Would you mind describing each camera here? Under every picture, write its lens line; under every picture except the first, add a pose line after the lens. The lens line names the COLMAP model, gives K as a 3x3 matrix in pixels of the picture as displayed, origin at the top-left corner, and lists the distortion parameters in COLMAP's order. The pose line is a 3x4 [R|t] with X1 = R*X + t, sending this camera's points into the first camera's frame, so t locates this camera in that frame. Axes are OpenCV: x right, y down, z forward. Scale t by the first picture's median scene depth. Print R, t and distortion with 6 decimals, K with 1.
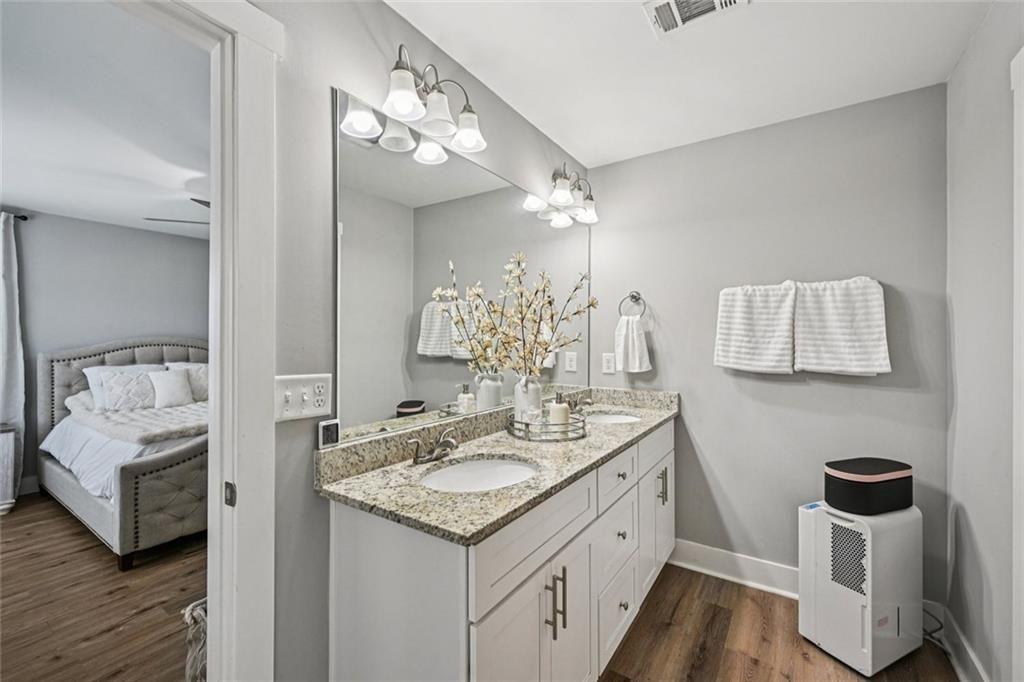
lens RADIAL K [[428.8, 0, 529.6], [0, 428.8, 324.4], [0, 0, 1]] dist [0.001894, 0.000817]
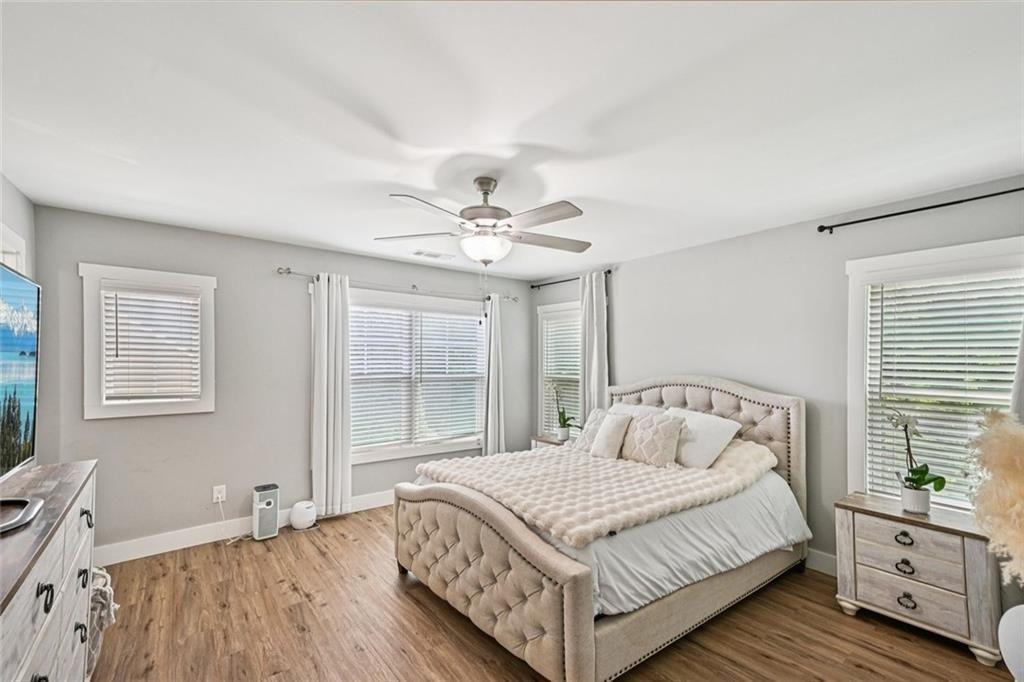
lens RADIAL K [[465.2, 0, 509.4], [0, 465.2, 343.1], [0, 0, 1]] dist [0.027320, 0.000732]
pose [[-0.356957, -0.047073, -0.932934, 0.110915], [0.011670, 0.998427, -0.054843, 0.015278], [0.934048, -0.030464, -0.355847, 1.206505]]
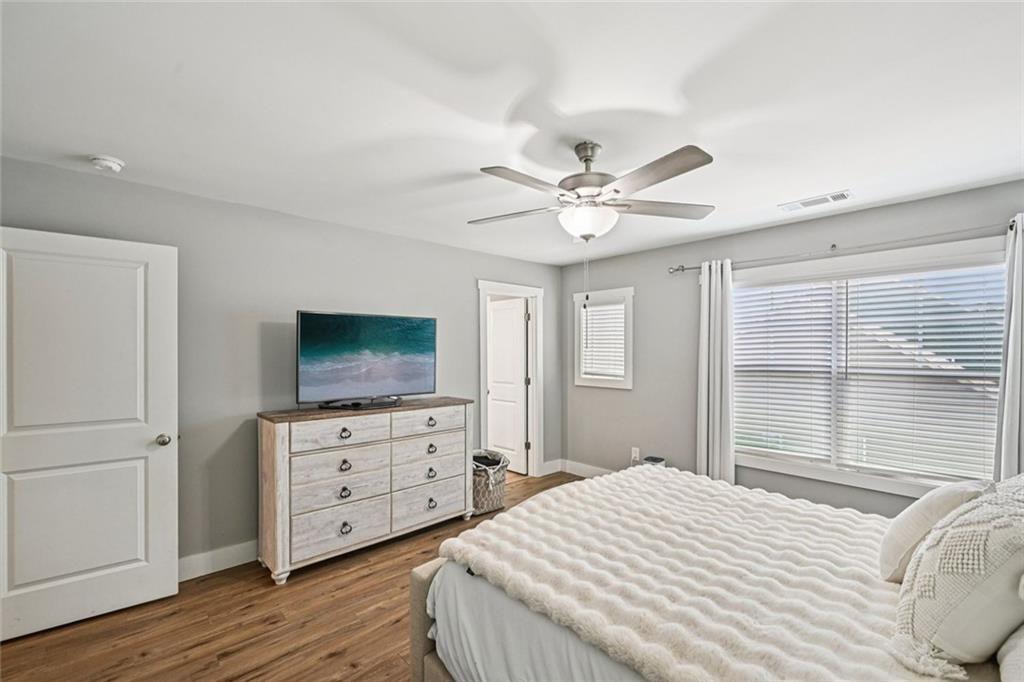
lens RADIAL K [[424.9, 0, 512.0], [0, 424.9, 341.0], [0, 0, 1]] dist [0.001007, 0.000200]
pose [[-0.958432, 0.004394, 0.285288, -0.633281], [-0.005666, 0.999391, -0.034430, 0.006952], [-0.285265, -0.034615, -0.957823, 1.505763]]
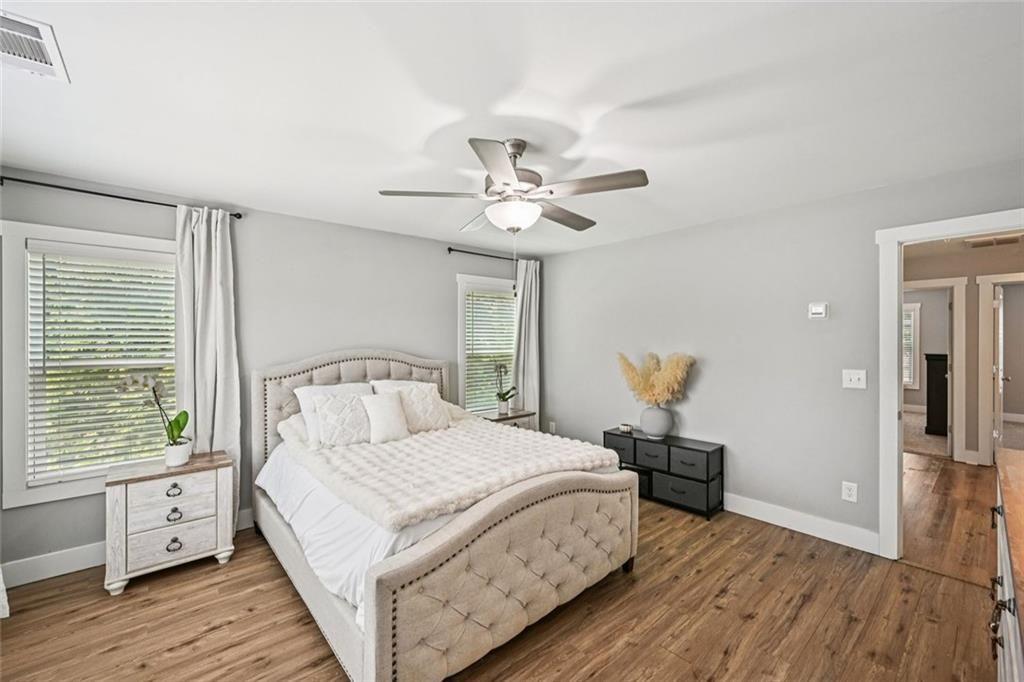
lens RADIAL K [[428.8, 0, 529.6], [0, 428.8, 324.4], [0, 0, 1]] dist [0.001894, 0.000817]
pose [[0.968208, -0.007098, -0.250046, -0.388213], [0.007220, 0.999974, -0.000429, -0.021914], [0.250042, -0.001390, 0.968234, 0.305798]]
